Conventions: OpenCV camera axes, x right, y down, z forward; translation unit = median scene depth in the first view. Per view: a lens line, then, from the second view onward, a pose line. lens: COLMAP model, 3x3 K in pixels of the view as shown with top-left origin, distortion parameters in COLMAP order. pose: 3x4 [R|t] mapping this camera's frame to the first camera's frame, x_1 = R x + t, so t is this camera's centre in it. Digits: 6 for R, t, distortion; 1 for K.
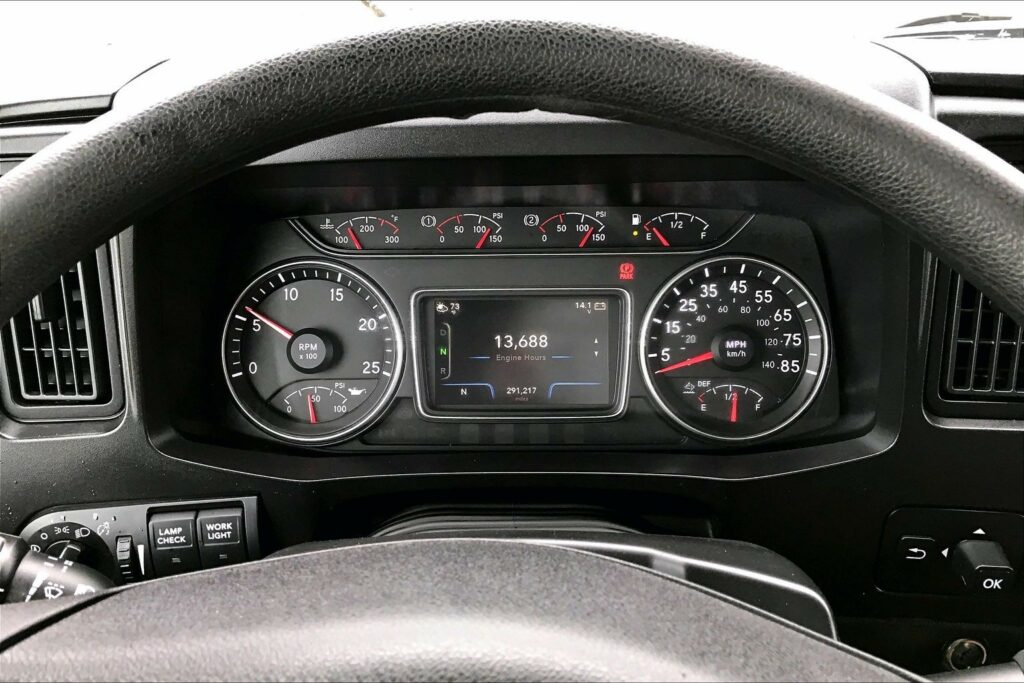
lens RADIAL K [[839.5, 0, 511.3], [0, 839.5, 332.3], [0, 0, 1]] dist [0.050467, -0.088681]
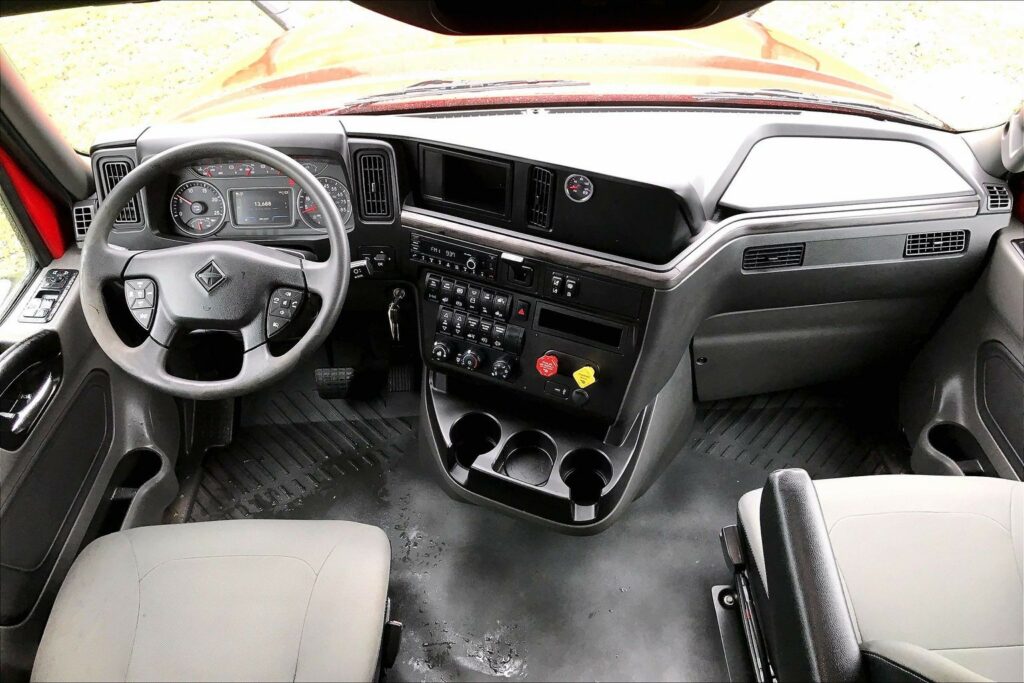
lens RADIAL K [[839.5, 0, 514.1], [0, 839.5, 340.8], [0, 0, 1]] dist [0.050467, -0.088681]
pose [[0.998038, -0.030203, 0.054852, 0.806824], [0.021605, 0.988287, 0.151067, 0.063362], [-0.058772, -0.149586, 0.987000, -2.434652]]
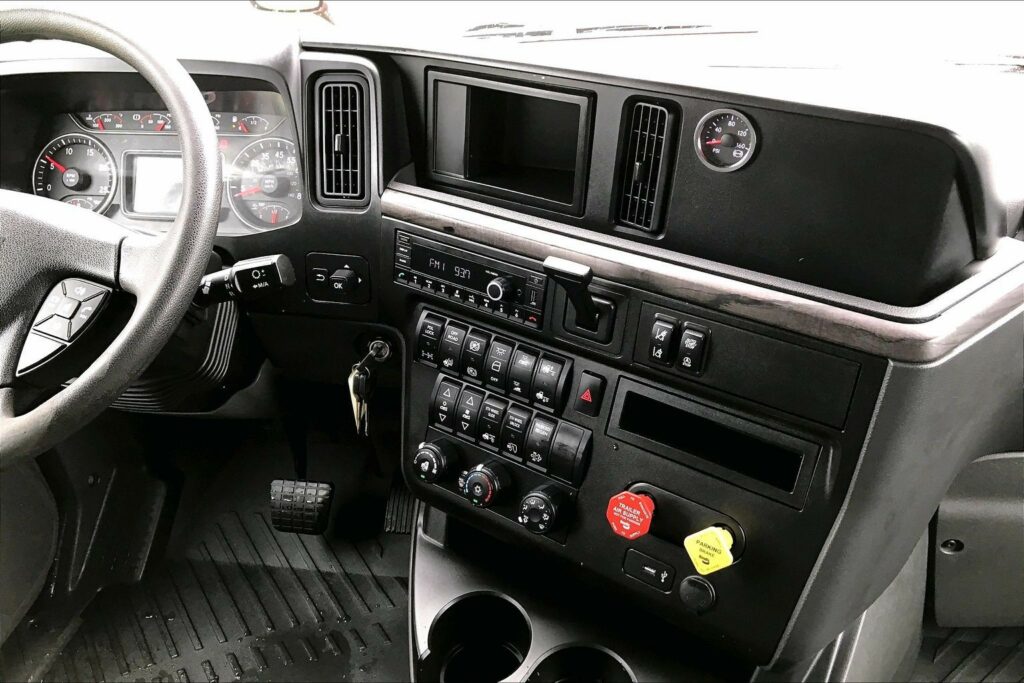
lens RADIAL K [[839.5, 0, 509.6], [0, 839.5, 330.9], [0, 0, 1]] dist [0.050467, -0.088681]
pose [[0.990278, 0.063839, -0.123585, 1.055629], [-0.068303, 0.997144, -0.032224, 0.375375], [0.121175, 0.040352, 0.991811, -0.849320]]
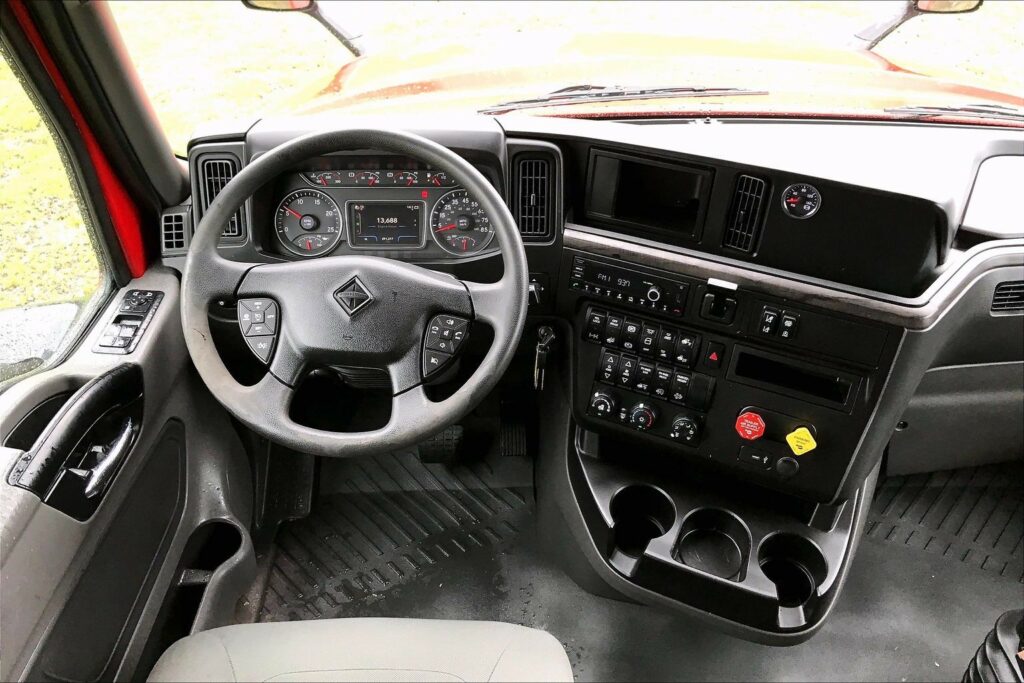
lens RADIAL K [[839.5, 0, 511.4], [0, 839.5, 338.7], [0, 0, 1]] dist [0.050467, -0.088681]
pose [[0.998101, -0.002968, 0.061525, 0.247106], [-0.000945, 0.997983, 0.063474, 0.221438], [-0.061589, -0.063412, 0.996085, -1.767111]]
